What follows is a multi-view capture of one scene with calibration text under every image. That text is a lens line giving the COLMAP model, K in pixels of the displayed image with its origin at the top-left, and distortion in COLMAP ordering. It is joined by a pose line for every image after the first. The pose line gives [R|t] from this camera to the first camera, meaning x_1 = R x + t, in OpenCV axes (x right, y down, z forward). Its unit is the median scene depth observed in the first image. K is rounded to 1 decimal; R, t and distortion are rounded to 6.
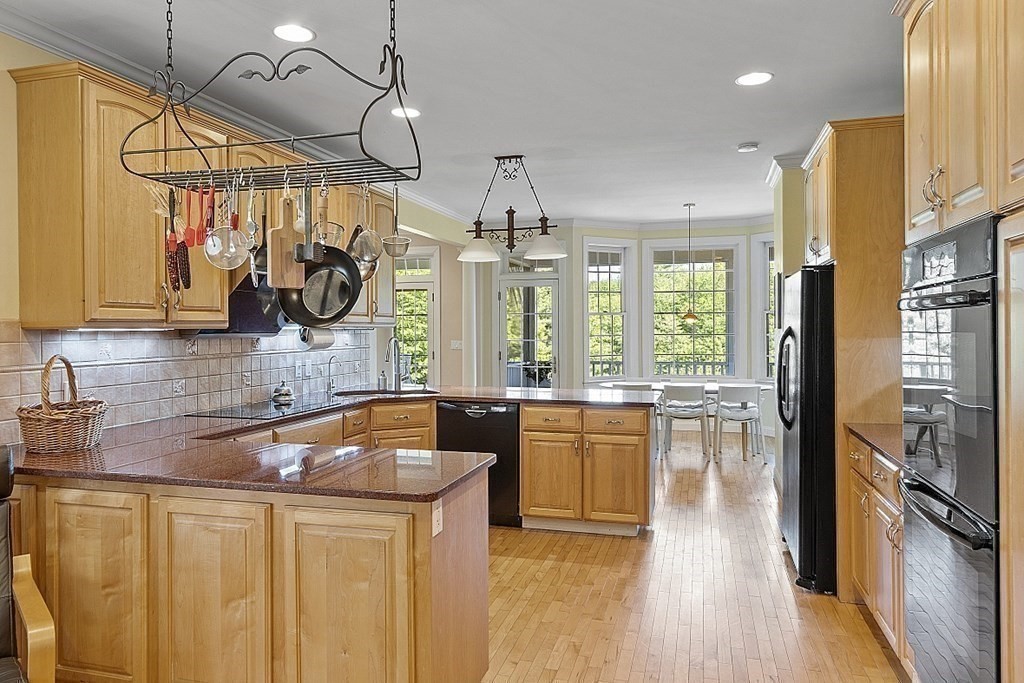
lens RADIAL K [[699.7, 0, 509.8], [0, 699.7, 335.1], [0, 0, 1]] dist [0.007951, 0.002369]
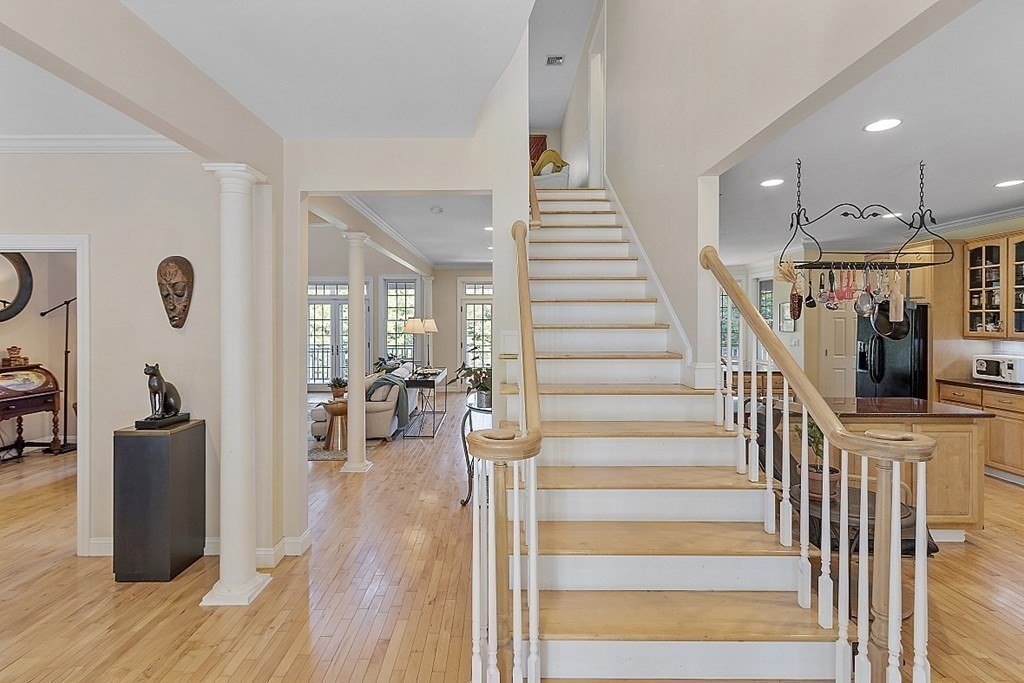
lens RADIAL K [[464.7, 0, 503.6], [0, 464.7, 330.2], [0, 0, 1]] dist [0.002000, 0.000088]
pose [[0.960211, 0.001348, 0.279273, -1.216763], [-0.002776, 0.999985, 0.004716, -0.029565], [-0.279262, -0.005303, 0.960200, -0.009084]]
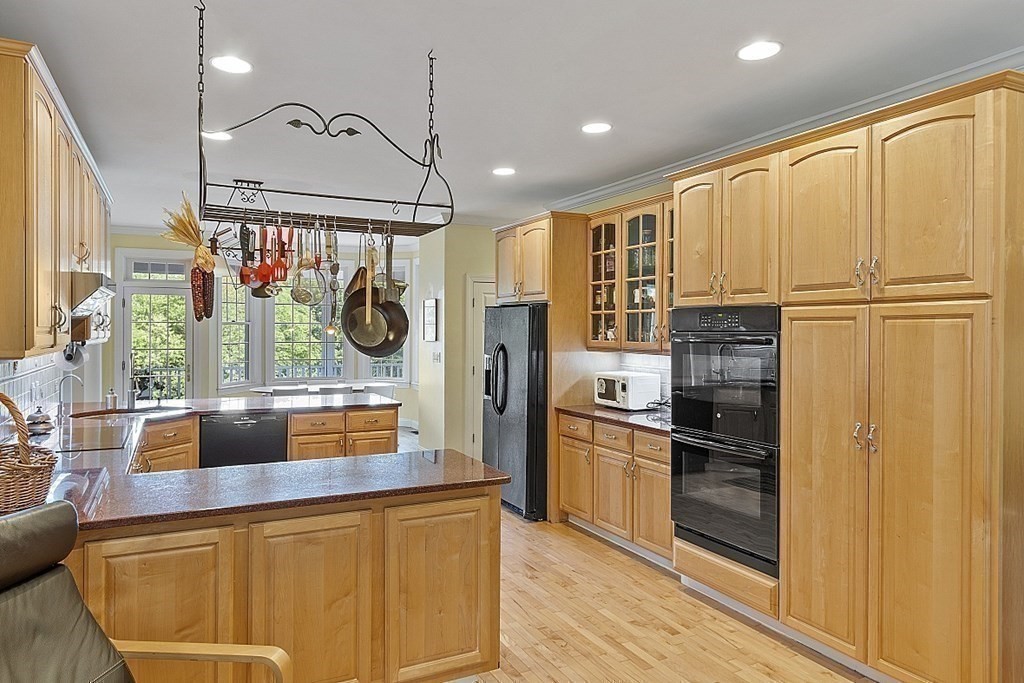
lens RADIAL K [[642.1, 0, 483.5], [0, 642.1, 340.0], [0, 0, 1]] dist [0.002468, 0.000416]
pose [[0.747278, -0.002416, 0.664507, -0.587276], [-0.002639, 0.999975, 0.006603, -0.031975], [-0.664506, -0.006689, 0.747253, 0.047257]]
